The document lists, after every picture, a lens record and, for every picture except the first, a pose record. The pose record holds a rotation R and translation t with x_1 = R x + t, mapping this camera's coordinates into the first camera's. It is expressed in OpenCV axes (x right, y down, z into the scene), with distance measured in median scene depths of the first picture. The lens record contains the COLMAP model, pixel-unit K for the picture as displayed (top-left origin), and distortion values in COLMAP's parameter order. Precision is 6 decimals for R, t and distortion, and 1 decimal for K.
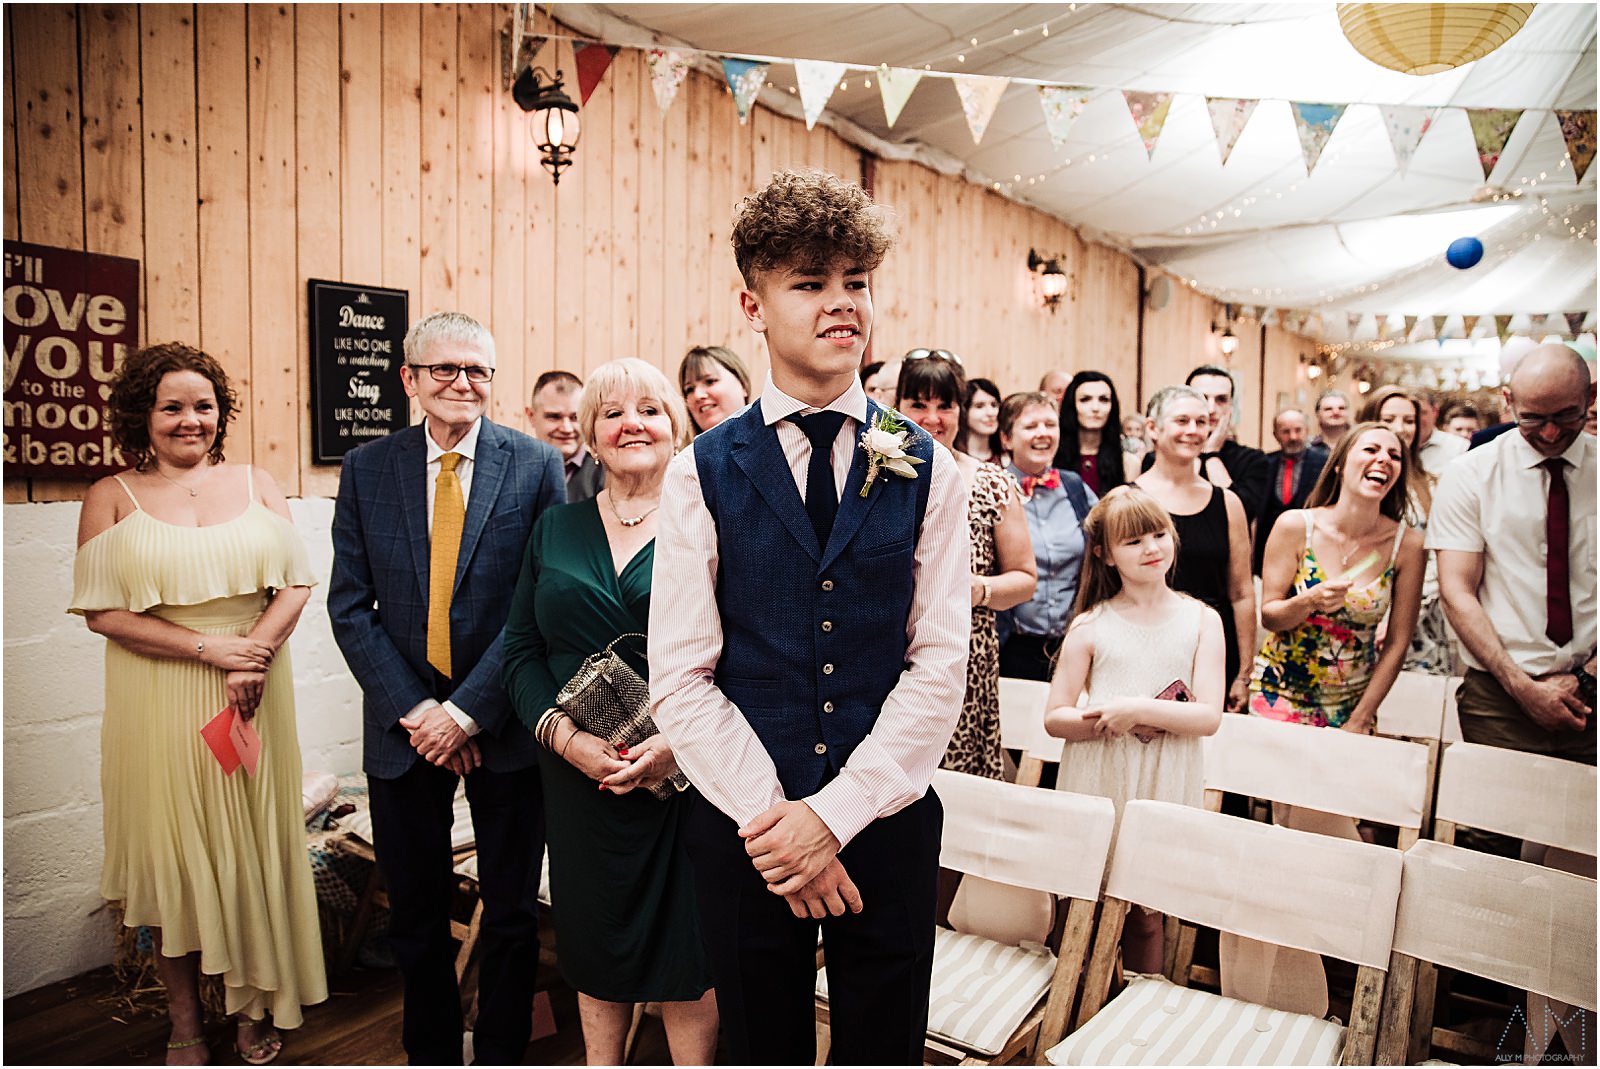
lens RADIAL K [[1163.3, 0, 800.0], [0, 1163.3, 534.5], [0, 0, 1]] dist [-0.111698, 0.099056]
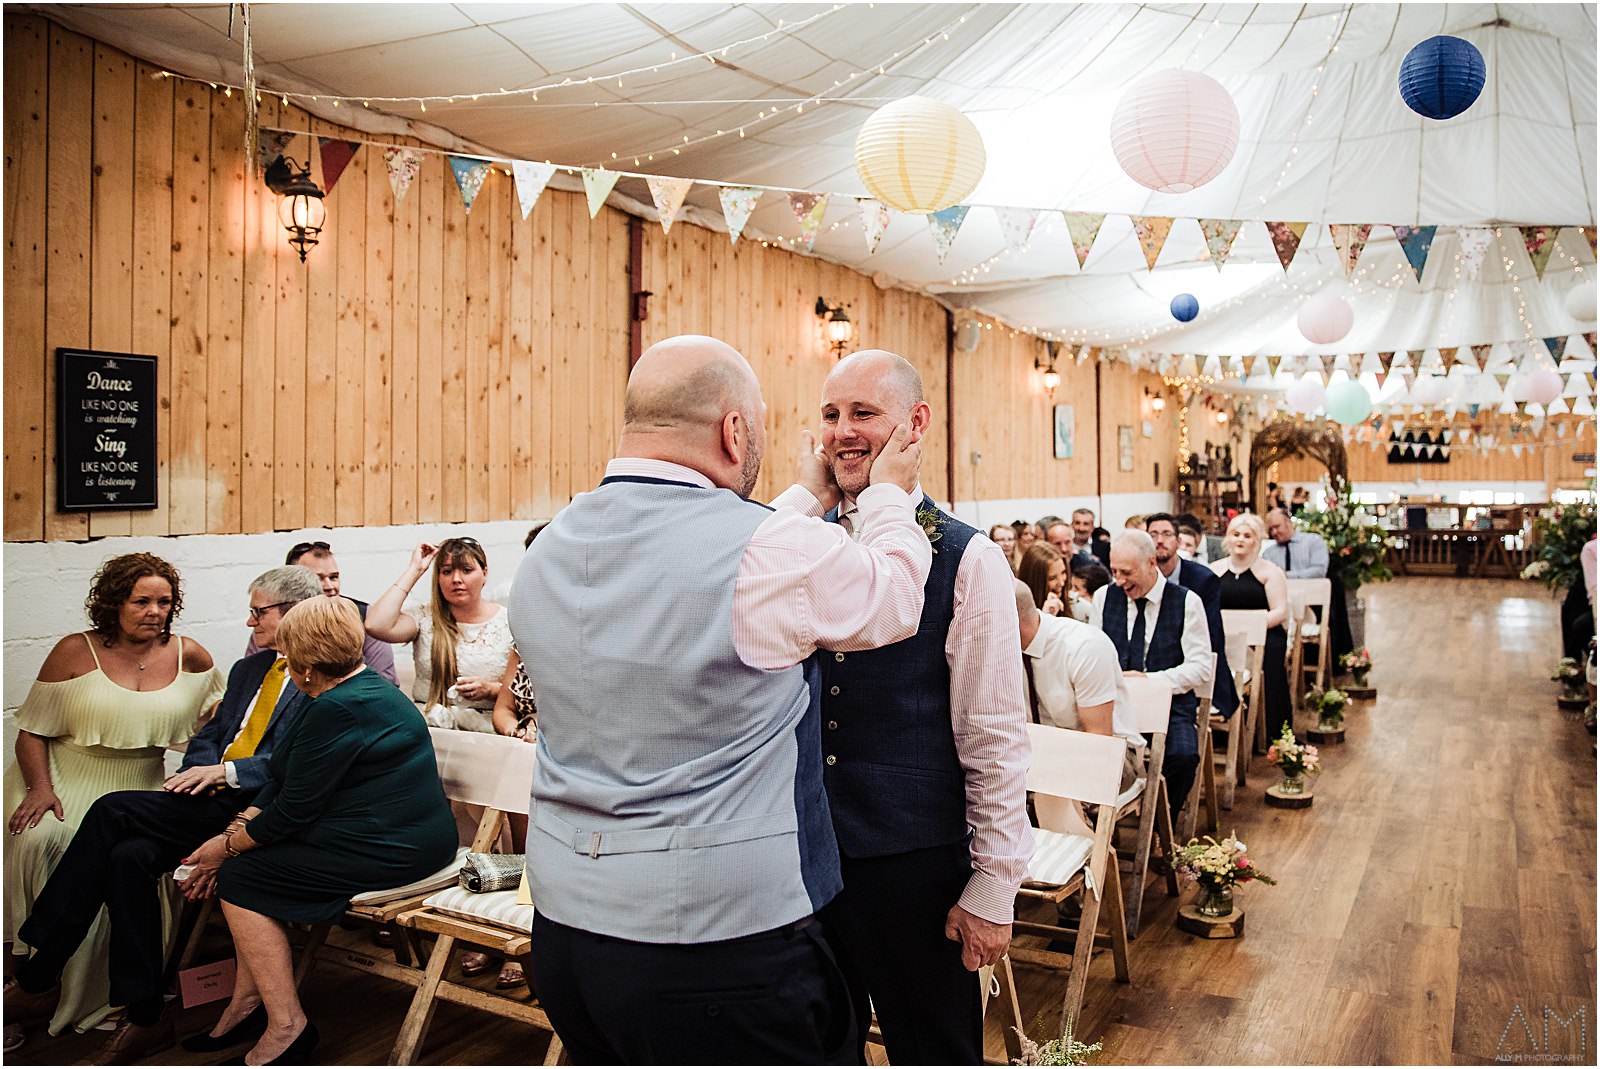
lens RADIAL K [[1235.2, 0, 874.4], [0, 1235.2, 477.0], [0, 0, 1]] dist [-0.110274, 0.092110]
pose [[0.986931, -0.010001, 0.160836, 0.150157], [0.022735, 0.996731, -0.077527, 0.012015], [-0.159534, 0.080171, 0.983932, -0.244406]]
